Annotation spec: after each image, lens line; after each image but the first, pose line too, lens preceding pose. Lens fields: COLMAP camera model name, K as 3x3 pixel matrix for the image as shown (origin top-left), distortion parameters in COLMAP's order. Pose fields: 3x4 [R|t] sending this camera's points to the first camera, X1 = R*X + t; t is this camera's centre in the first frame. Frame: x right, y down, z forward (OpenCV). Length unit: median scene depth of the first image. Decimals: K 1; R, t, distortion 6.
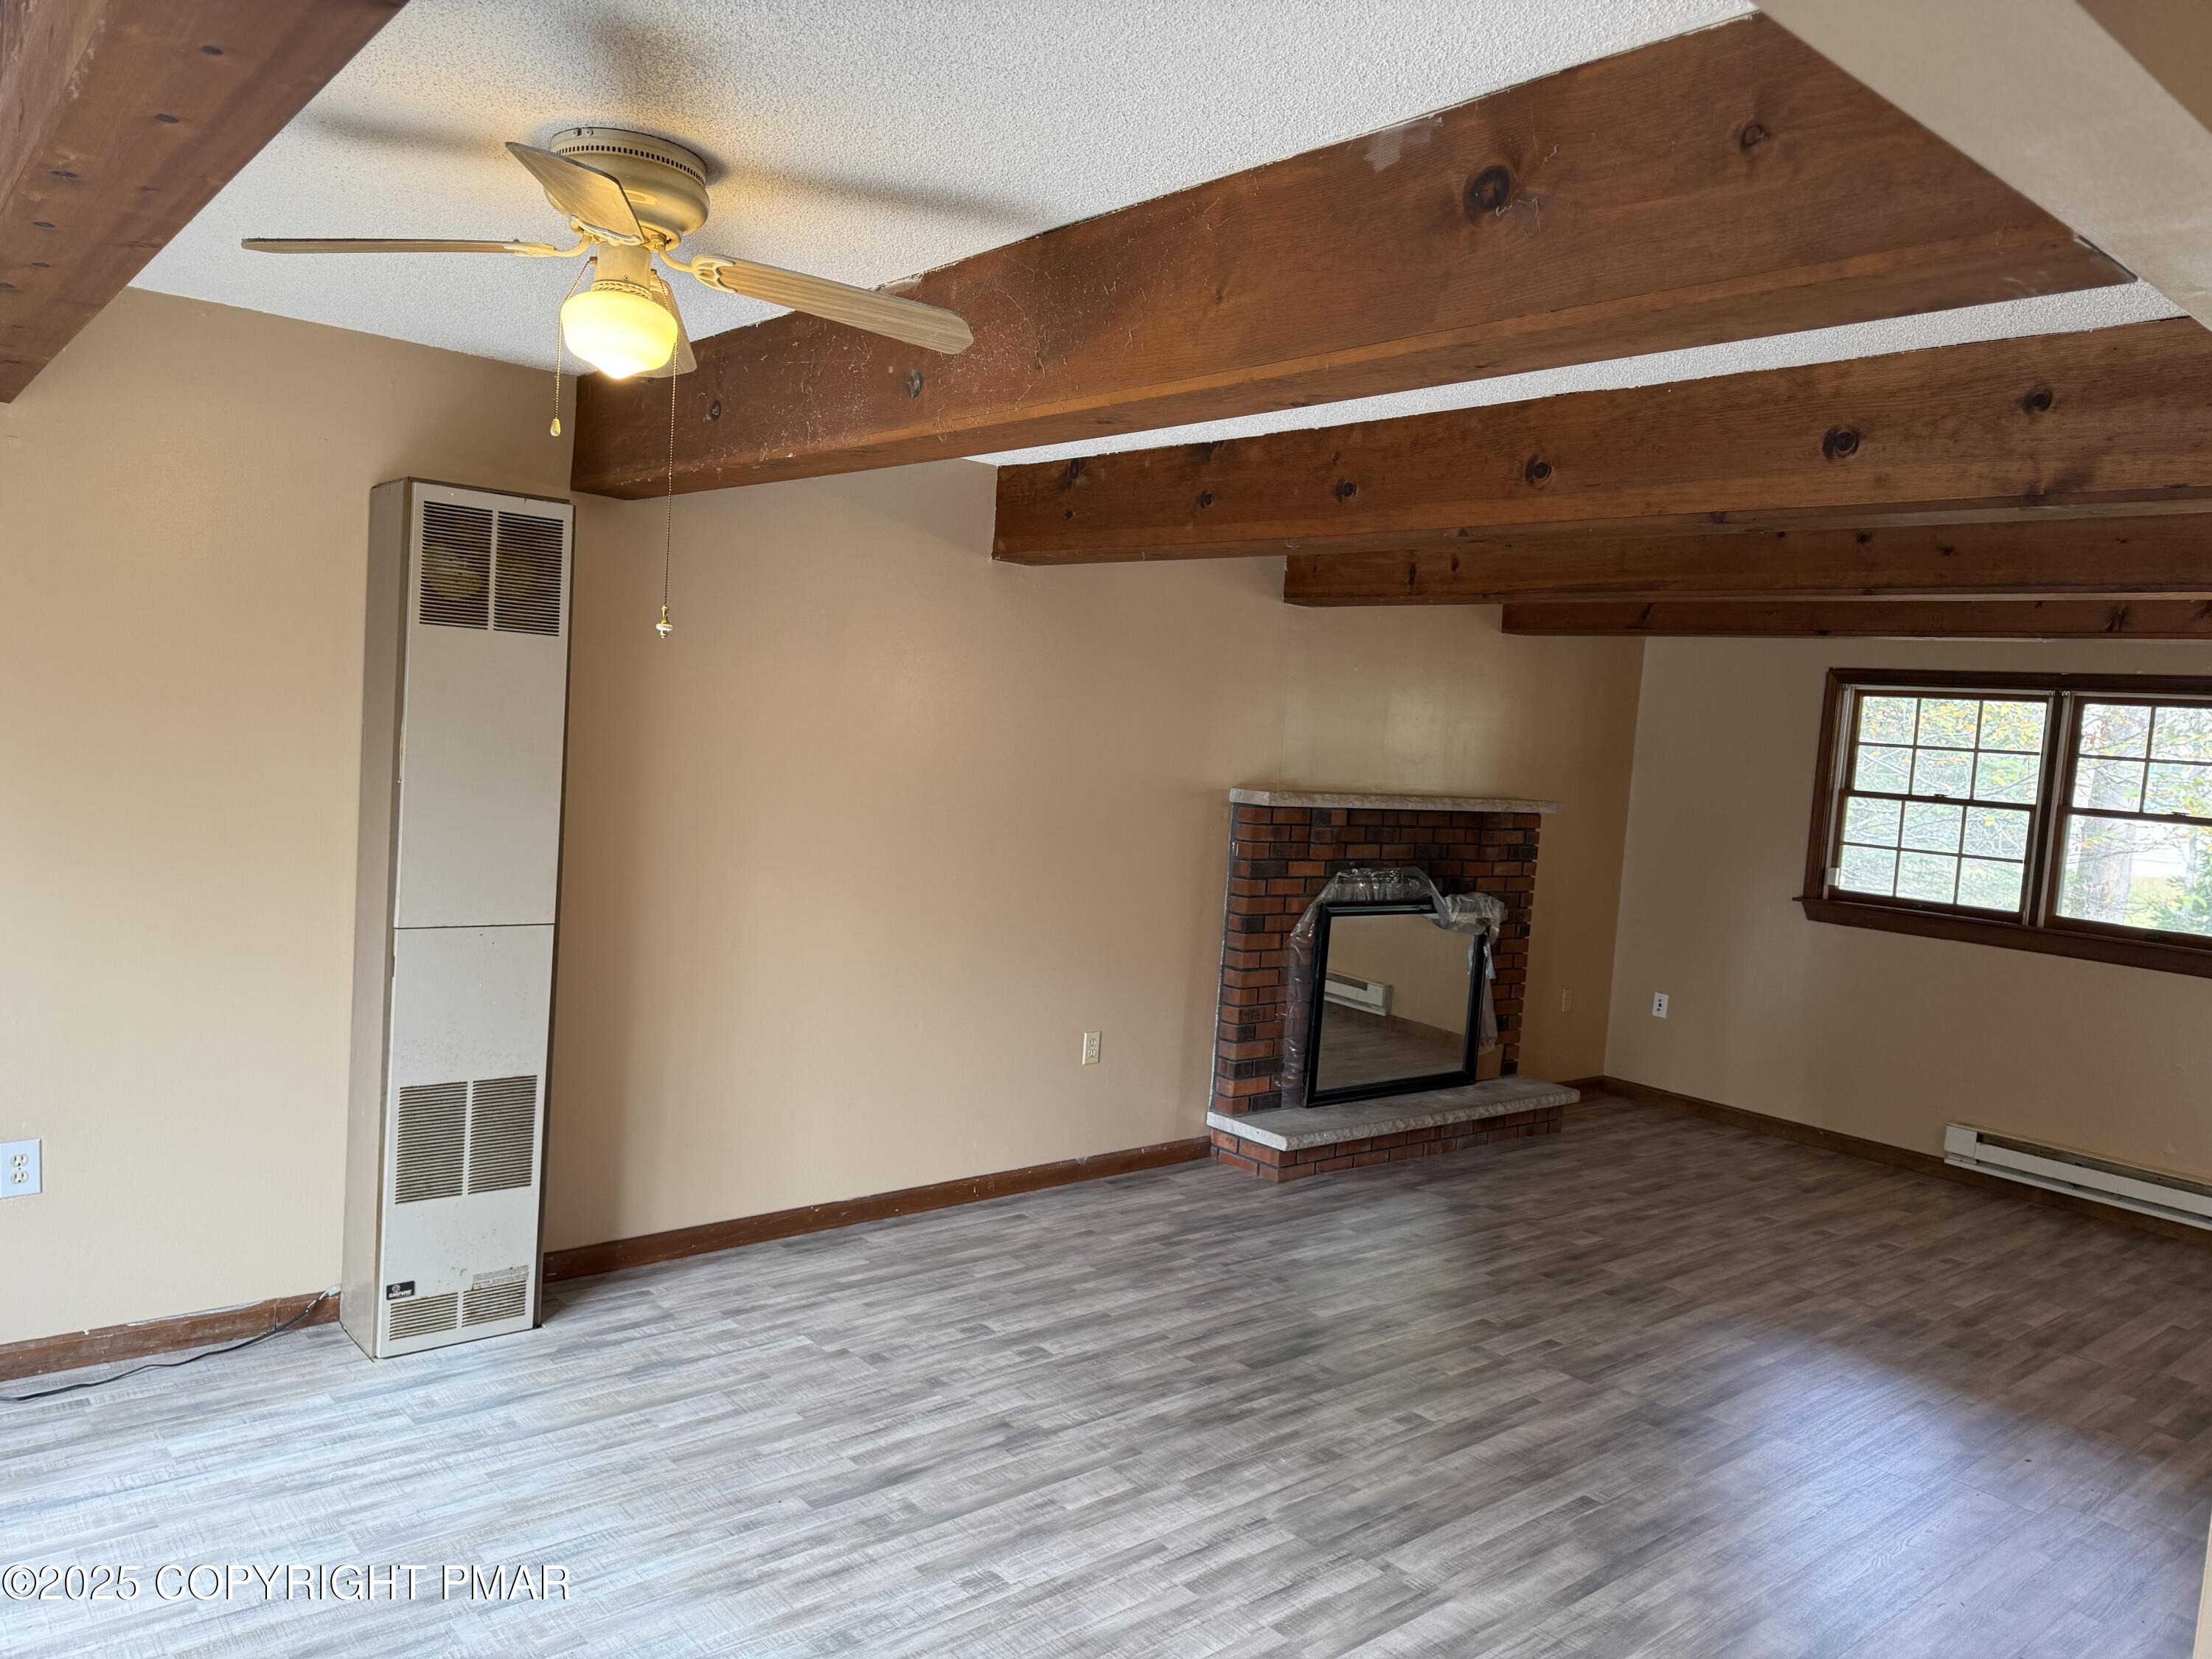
lens RADIAL K [[1573.1, 0, 1106.0], [0, 1573.1, 829.5], [0, 0, 1]] dist [0.167699, -0.379617]
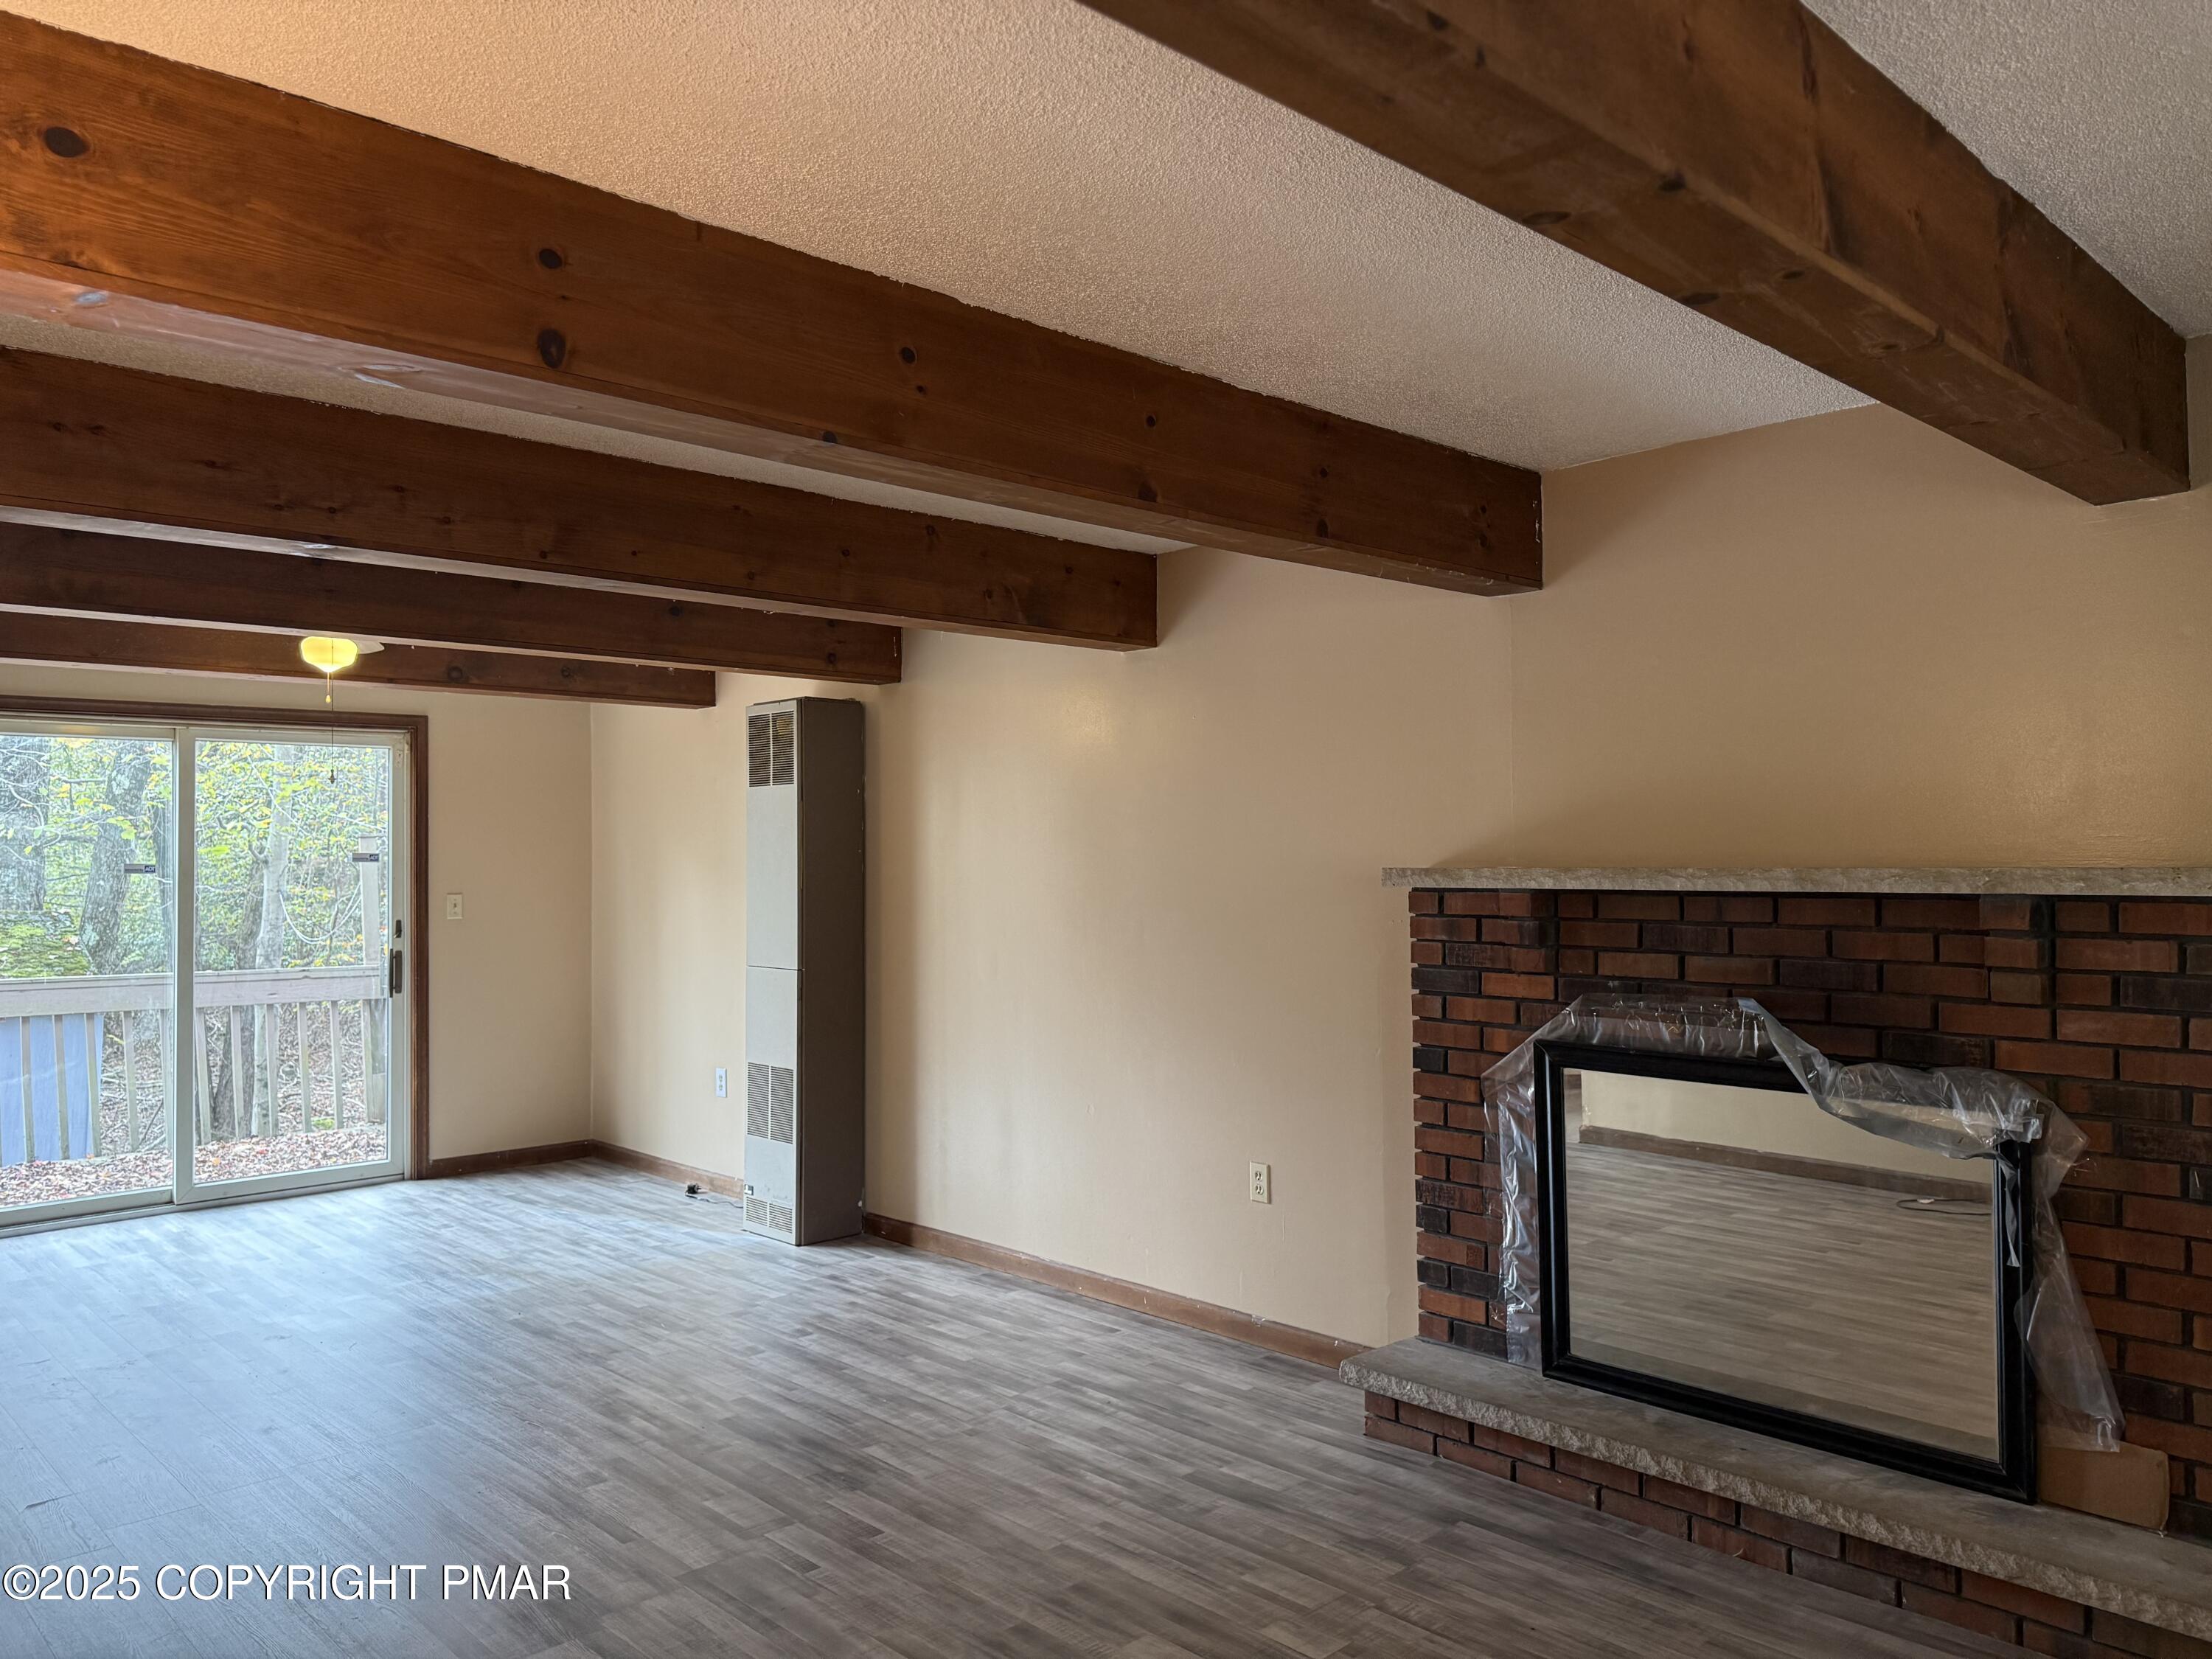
lens RADIAL K [[1573.1, 0, 1106.0], [0, 1573.1, 829.5], [0, 0, 1]] dist [0.167699, -0.379617]
pose [[0.049627, -0.089855, -0.994718, 0.935099], [-0.060821, 0.993825, -0.092809, 0.038672], [0.996914, 0.065106, 0.043855, 0.964848]]
